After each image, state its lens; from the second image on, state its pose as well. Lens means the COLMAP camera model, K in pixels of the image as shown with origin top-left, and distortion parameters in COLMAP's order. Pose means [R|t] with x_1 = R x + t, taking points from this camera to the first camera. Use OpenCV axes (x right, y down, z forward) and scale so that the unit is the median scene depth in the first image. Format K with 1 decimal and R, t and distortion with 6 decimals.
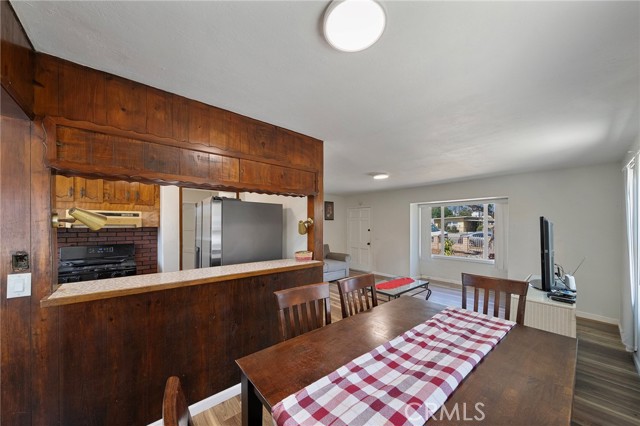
lens RADIAL K [[220.6, 0, 322.0], [0, 220.6, 226.5], [0, 0, 1]] dist [-0.007439, 0.000490]
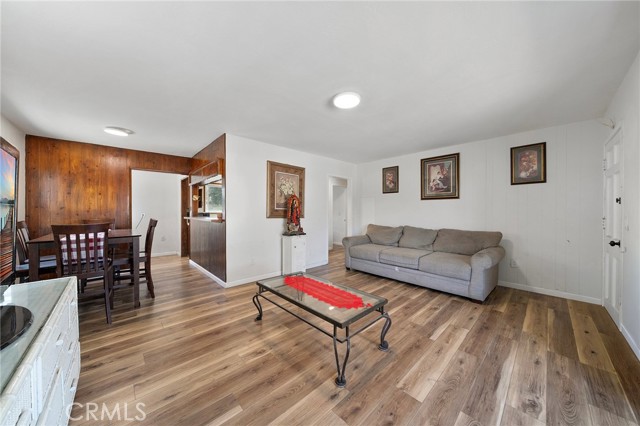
lens RADIAL K [[220.6, 0, 320.8], [0, 220.6, 212.3], [0, 0, 1]] dist [-0.007439, 0.000490]
pose [[0.038858, 0.003629, -0.999238, 0.506050], [-0.009386, 0.999951, 0.003266, 0.035895], [0.999201, 0.009252, 0.038890, 0.560388]]
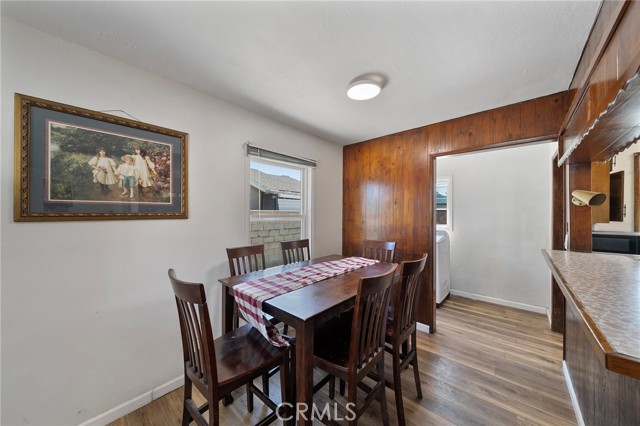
lens RADIAL K [[220.6, 0, 318.0], [0, 220.6, 213.9], [0, 0, 1]] dist [-0.007439, 0.000490]
pose [[-0.993452, 0.001548, -0.114237, 0.103968], [-0.000002, 0.999908, 0.013567, 0.010308], [0.114247, 0.013478, -0.993361, 0.392069]]
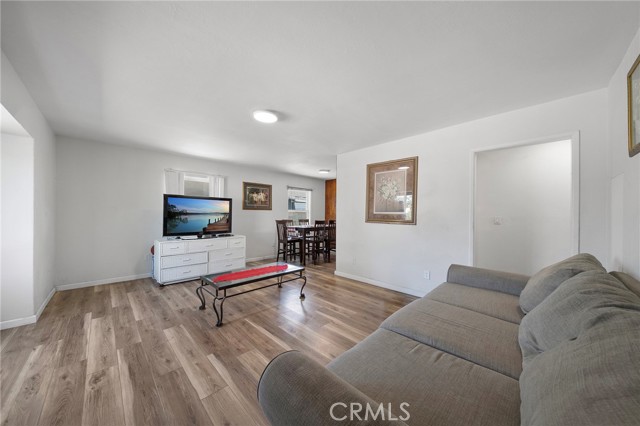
lens RADIAL K [[220.6, 0, 315.6], [0, 220.6, 215.4], [0, 0, 1]] dist [-0.007439, 0.000490]
pose [[-0.998978, -0.003117, -0.045099, 0.091079], [-0.003575, 0.999943, 0.010079, 0.031038], [0.045065, 0.010230, -0.998932, 1.006839]]
